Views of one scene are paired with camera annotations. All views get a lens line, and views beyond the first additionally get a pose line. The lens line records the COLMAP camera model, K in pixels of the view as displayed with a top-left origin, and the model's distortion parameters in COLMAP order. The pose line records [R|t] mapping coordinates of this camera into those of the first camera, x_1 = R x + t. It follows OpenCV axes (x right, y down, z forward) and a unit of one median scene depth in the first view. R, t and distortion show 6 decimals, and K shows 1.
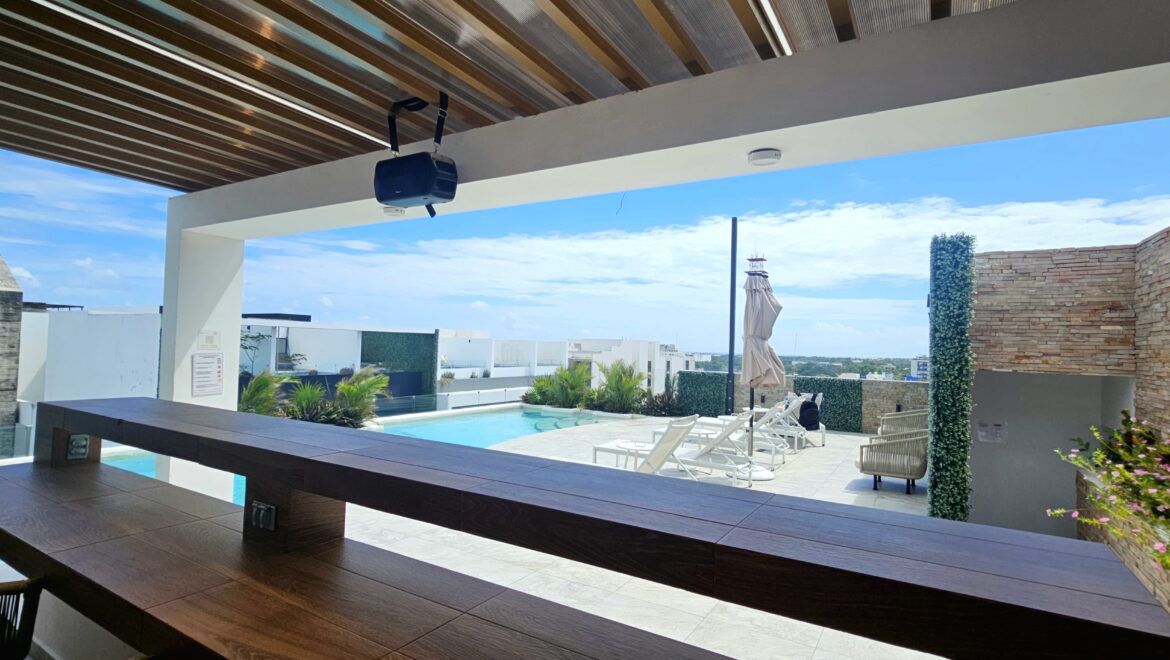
lens RADIAL K [[578.8, 0, 590.0], [0, 578.8, 331.3], [0, 0, 1]] dist [-0.000537, -0.000533]
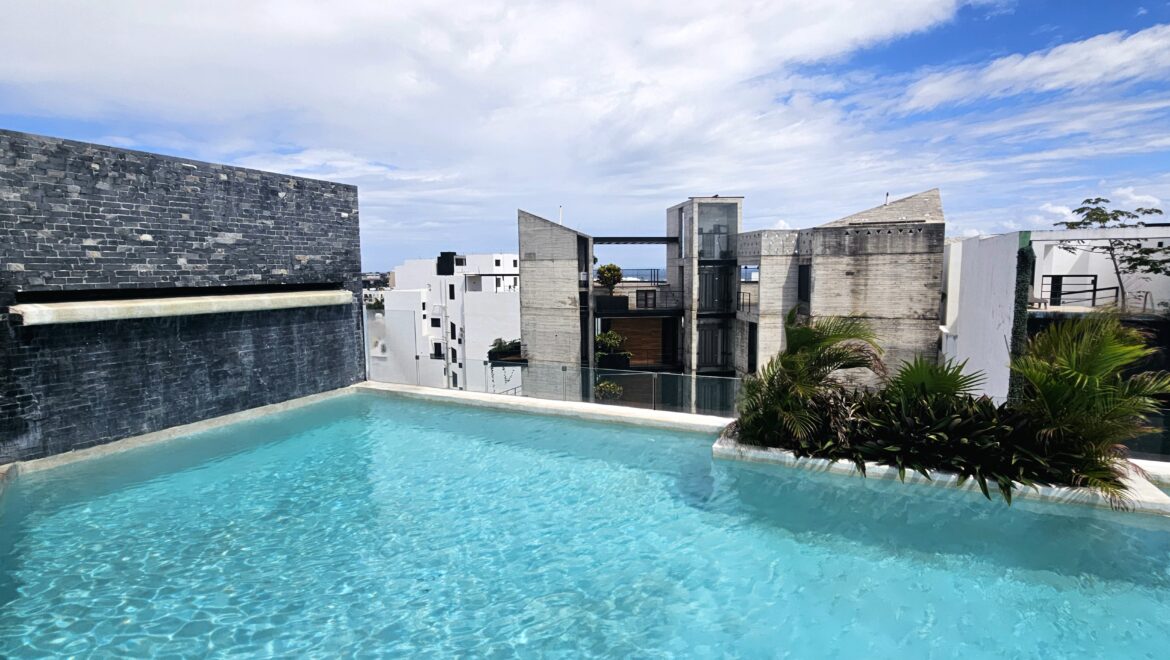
lens RADIAL K [[578.8, 0, 590.0], [0, 578.8, 331.3], [0, 0, 1]] dist [-0.000537, -0.000533]
pose [[0.103340, 0.079125, -0.991494, -0.025465], [0.037957, 0.995791, 0.083424, 0.010732], [0.993922, -0.046255, 0.099901, 0.238280]]
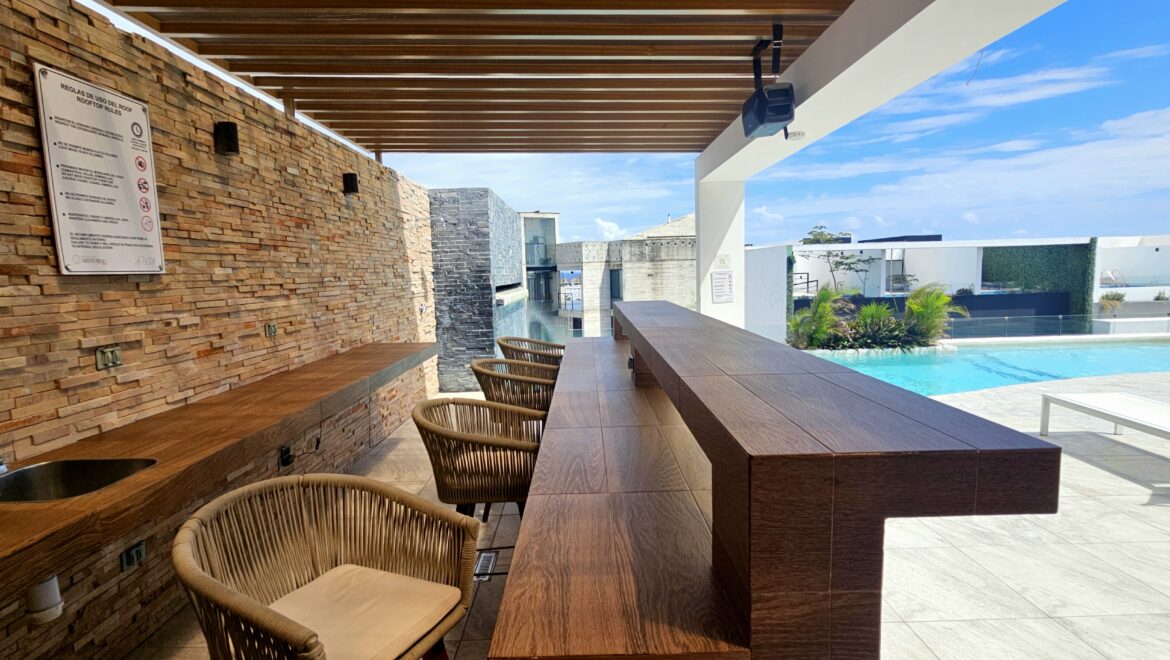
lens RADIAL K [[578.8, 0, 590.0], [0, 578.8, 331.3], [0, 0, 1]] dist [-0.000537, -0.000533]
pose [[0.529869, 0.046944, -0.846779, 0.048192], [0.064742, 0.993314, 0.095579, 0.004192], [0.845605, -0.105466, 0.523287, 0.003938]]
